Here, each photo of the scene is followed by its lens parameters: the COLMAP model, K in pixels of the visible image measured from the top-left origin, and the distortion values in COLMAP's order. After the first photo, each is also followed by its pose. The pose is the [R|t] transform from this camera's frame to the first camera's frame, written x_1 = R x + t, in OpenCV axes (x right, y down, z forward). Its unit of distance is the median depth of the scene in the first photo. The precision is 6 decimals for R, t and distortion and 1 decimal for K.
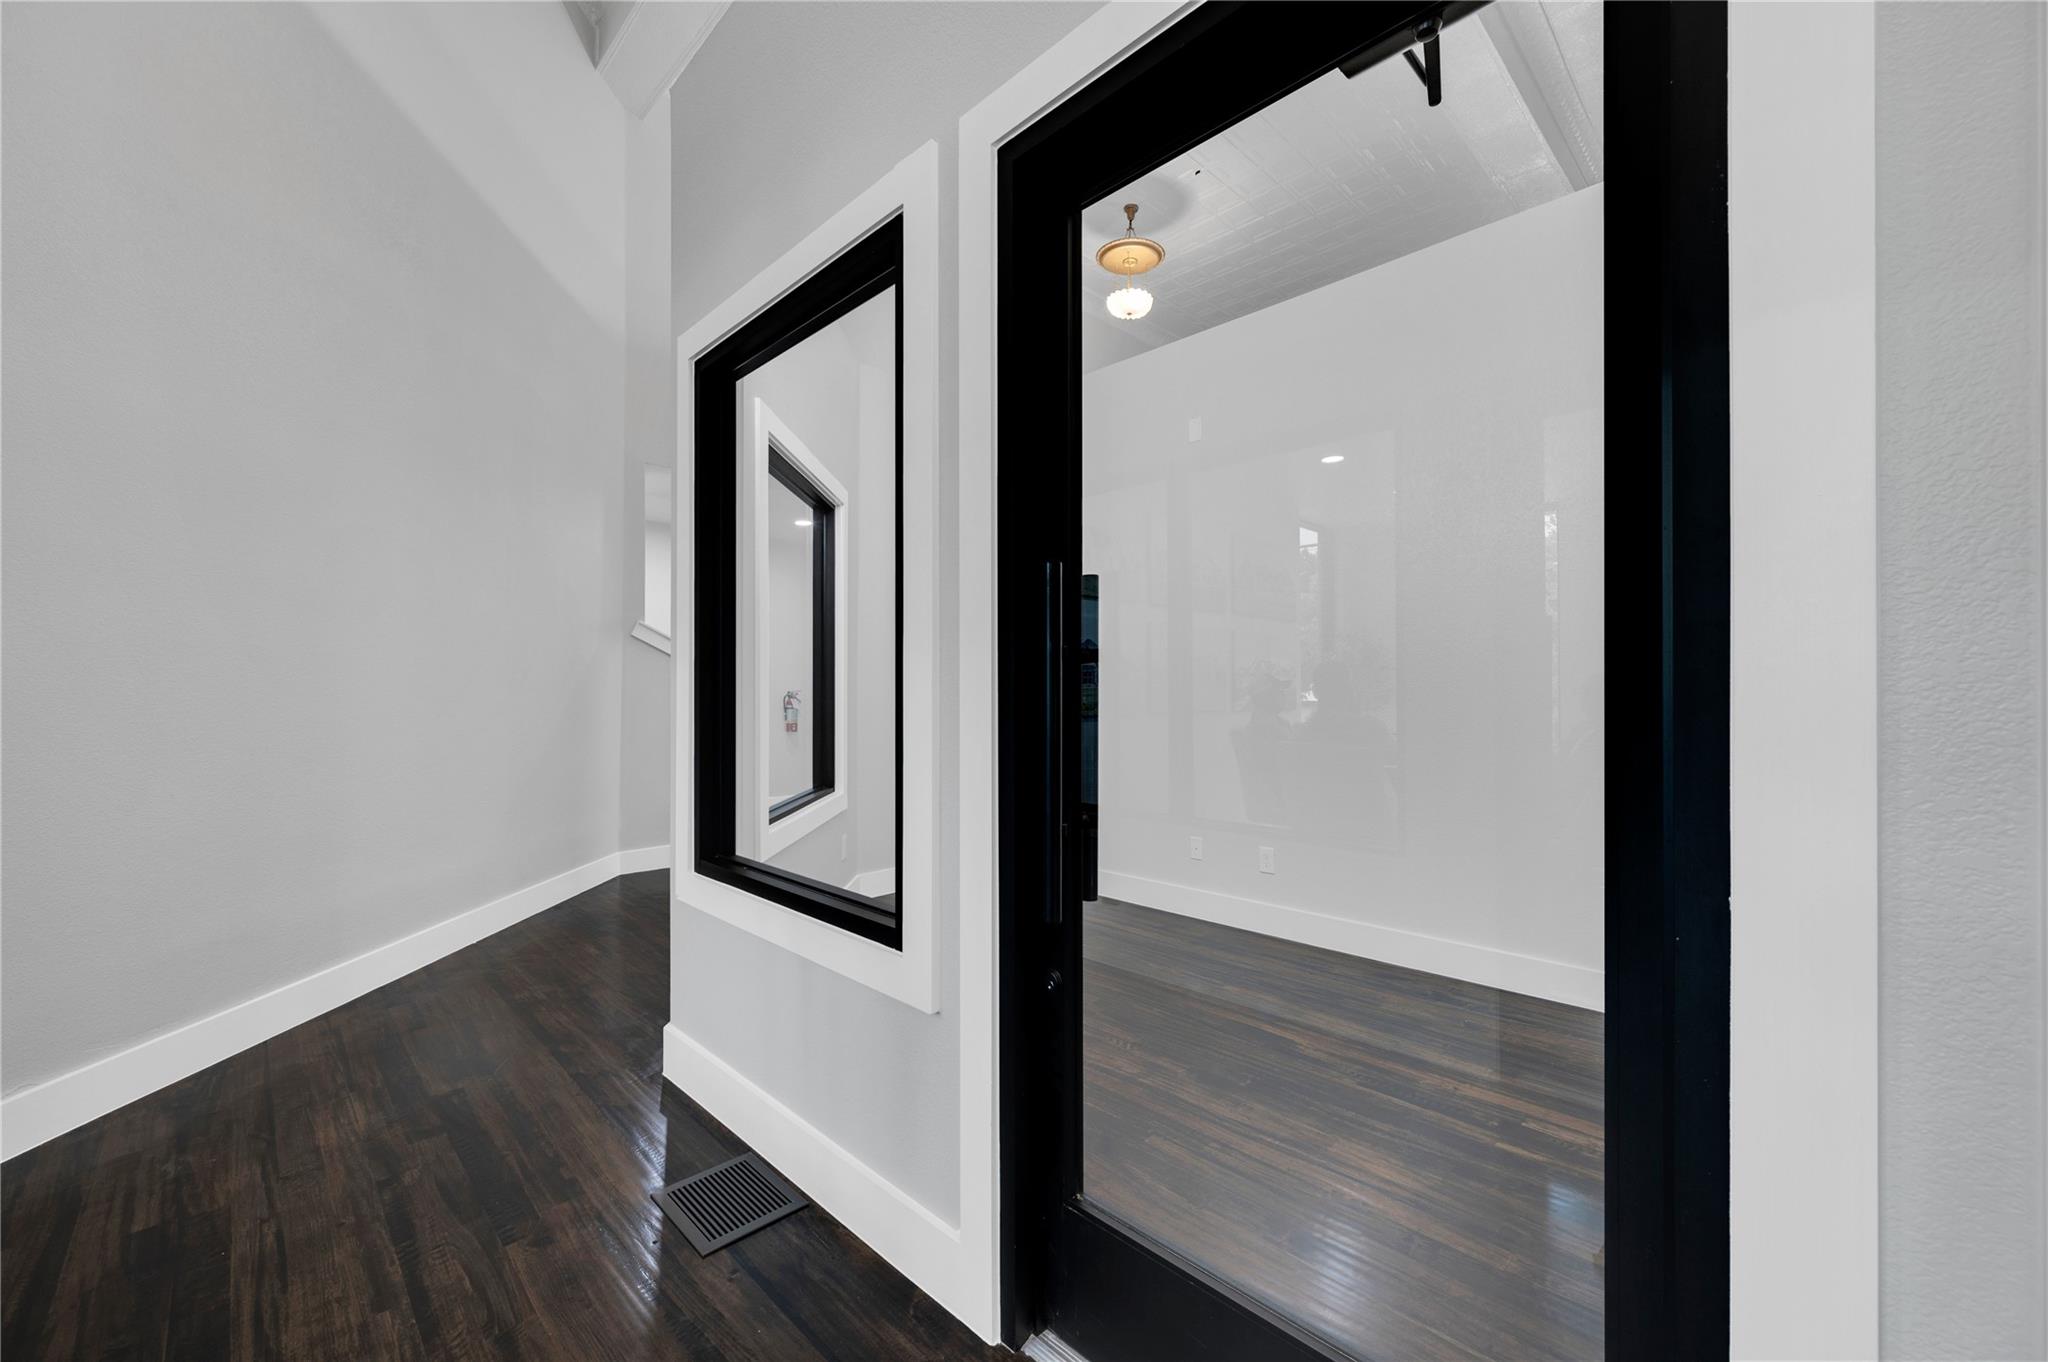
lens RADIAL K [[801.5, 0, 1021.0], [0, 801.5, 687.6], [0, 0, 1]] dist [0.001419, 0.000009]
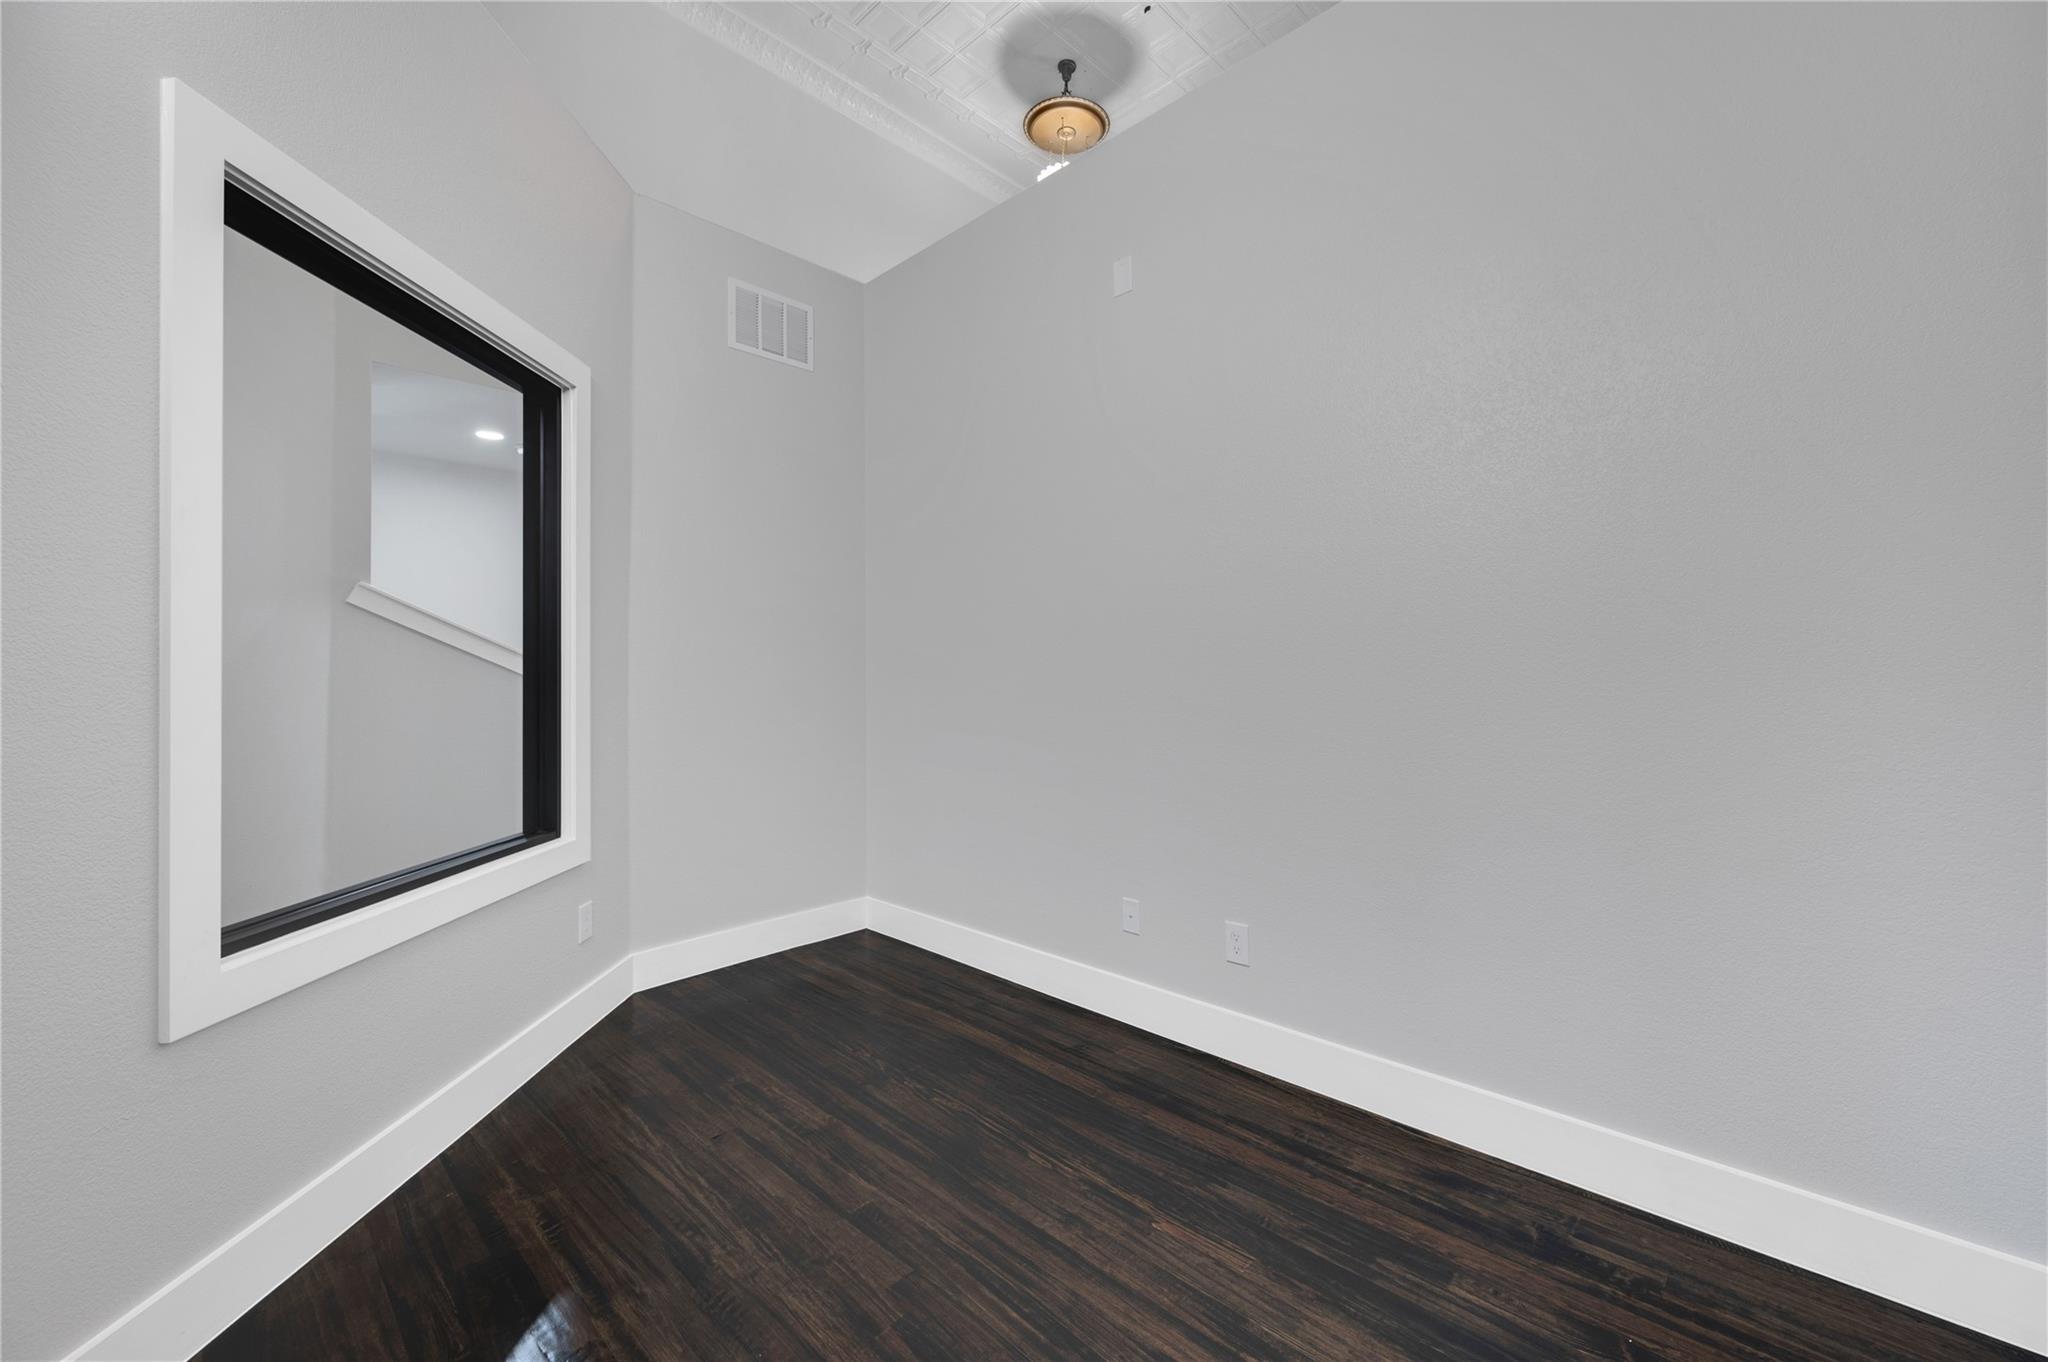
lens RADIAL K [[821.5, 0, 1023.6], [0, 821.5, 654.1], [0, 0, 1]] dist [-0.002802, -0.000262]
pose [[0.999606, -0.008189, 0.026841, 0.118068], [0.008613, 0.999840, -0.015706, -0.001496], [-0.026708, 0.015931, 0.999516, 0.340829]]
